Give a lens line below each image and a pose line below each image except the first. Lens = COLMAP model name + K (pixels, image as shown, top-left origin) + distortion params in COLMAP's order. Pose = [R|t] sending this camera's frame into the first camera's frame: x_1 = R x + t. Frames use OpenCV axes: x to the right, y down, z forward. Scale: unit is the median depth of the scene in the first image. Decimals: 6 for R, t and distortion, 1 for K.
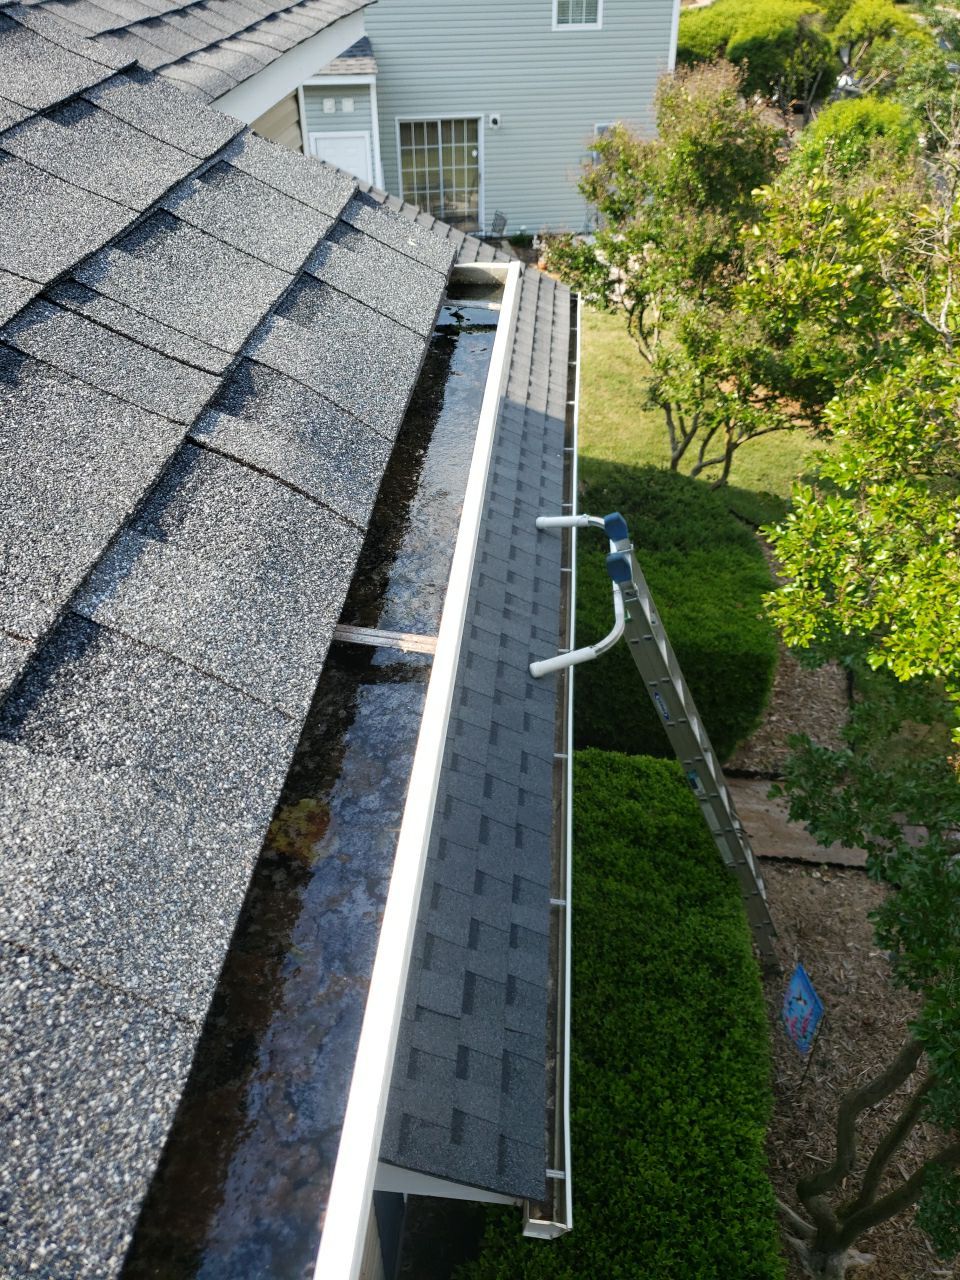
lens RADIAL K [[1012.1, 0, 479.4], [0, 1012.1, 659.8], [0, 0, 1]] dist [-0.027606, 0.056131]
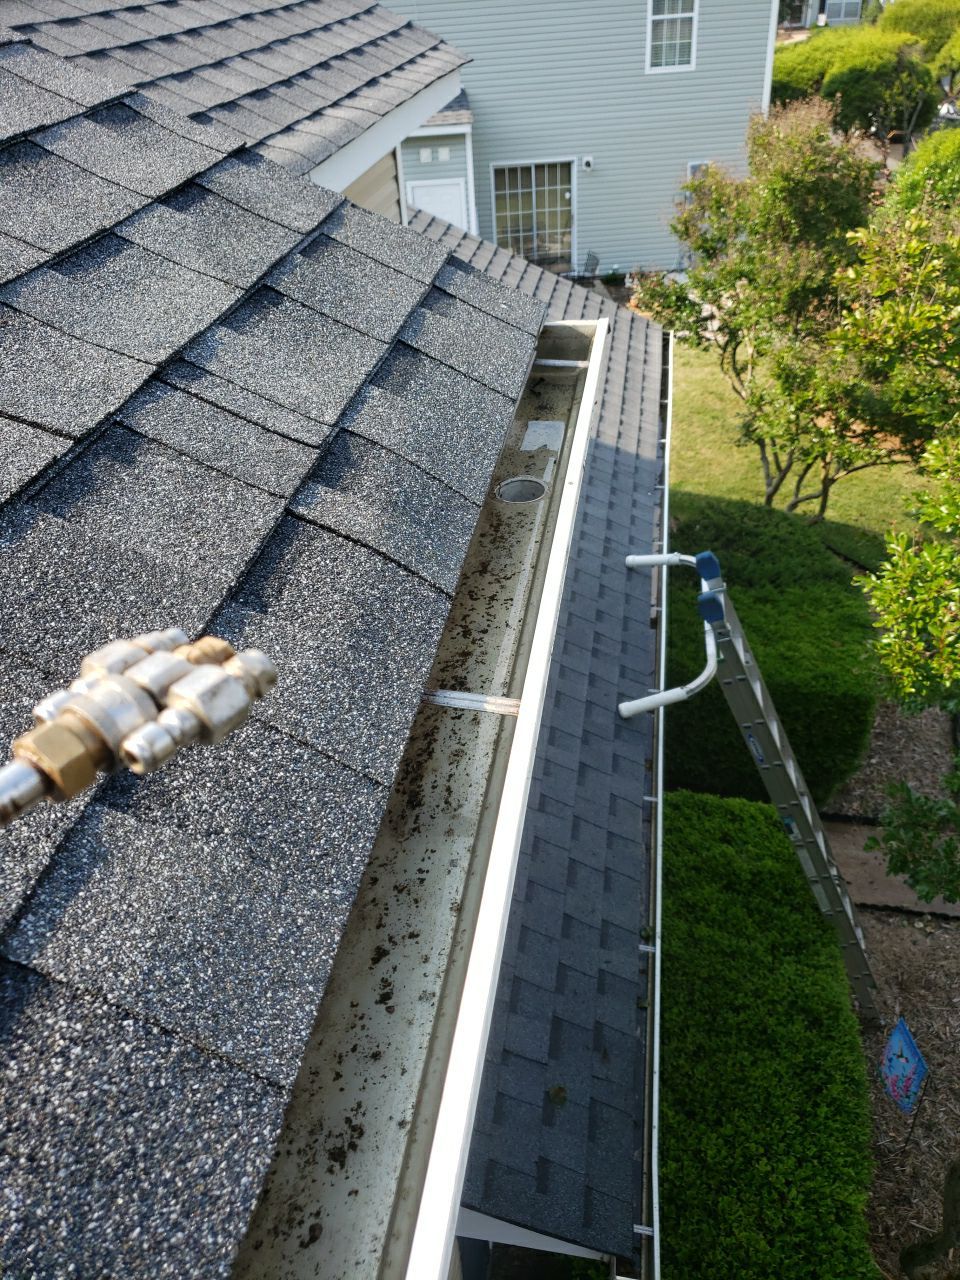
lens RADIAL K [[1012.1, 0, 479.4], [0, 1012.1, 659.8], [0, 0, 1]] dist [-0.027606, 0.056131]
pose [[0.995969, 0.005325, -0.089538, 0.001779], [-0.008322, 0.999416, -0.033133, -0.008810], [0.089310, 0.033745, 0.995432, -0.006724]]
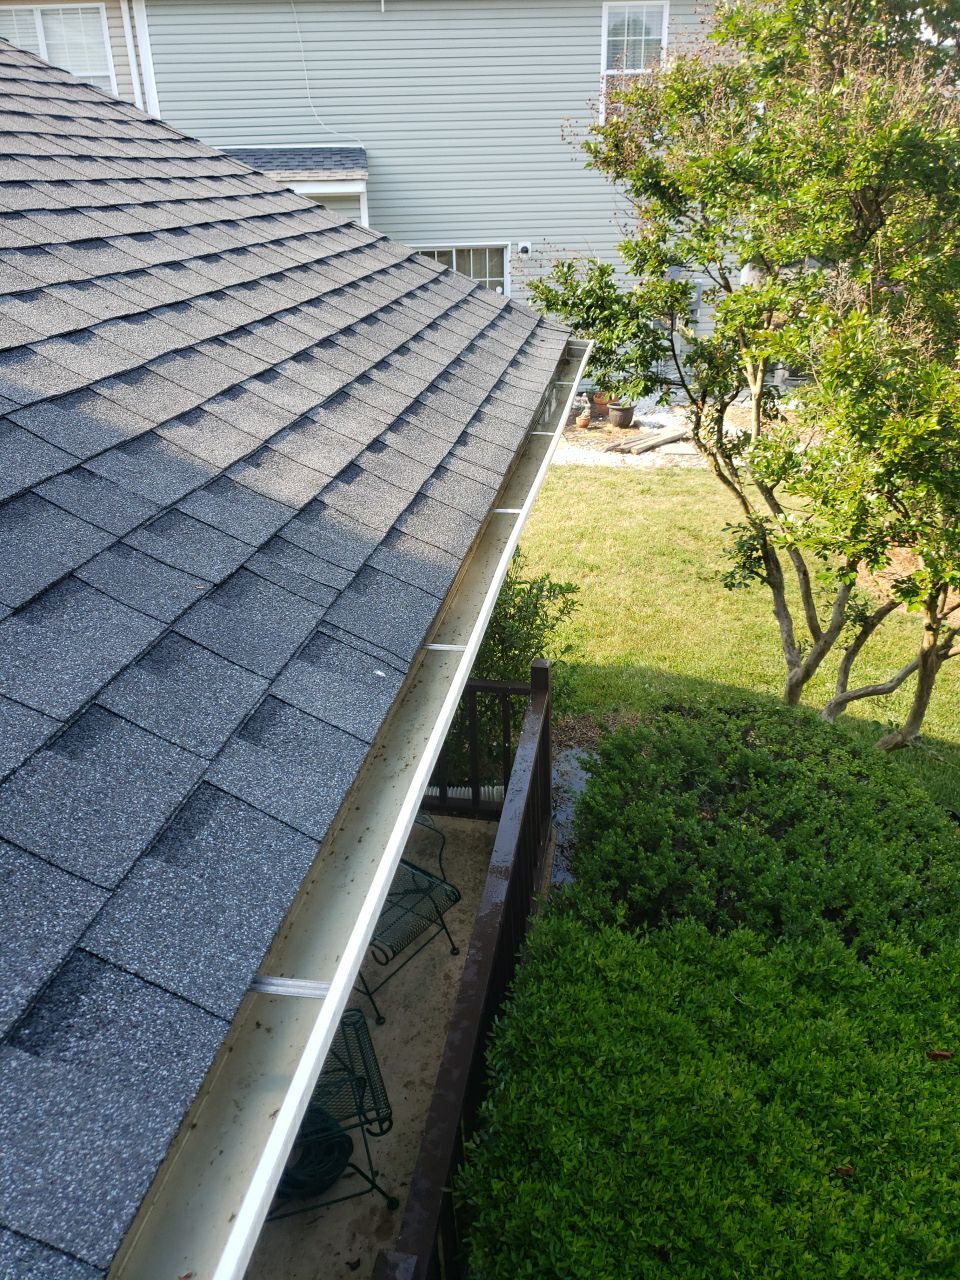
lens RADIAL K [[988.1, 0, 478.6], [0, 988.1, 621.6], [0, 0, 1]] dist [0.003044, 0.052479]
pose [[0.996526, 0.025172, -0.079388, 0.254016], [-0.043592, 0.969876, -0.239669, -0.345079], [0.070964, 0.242297, 0.967603, 1.679963]]
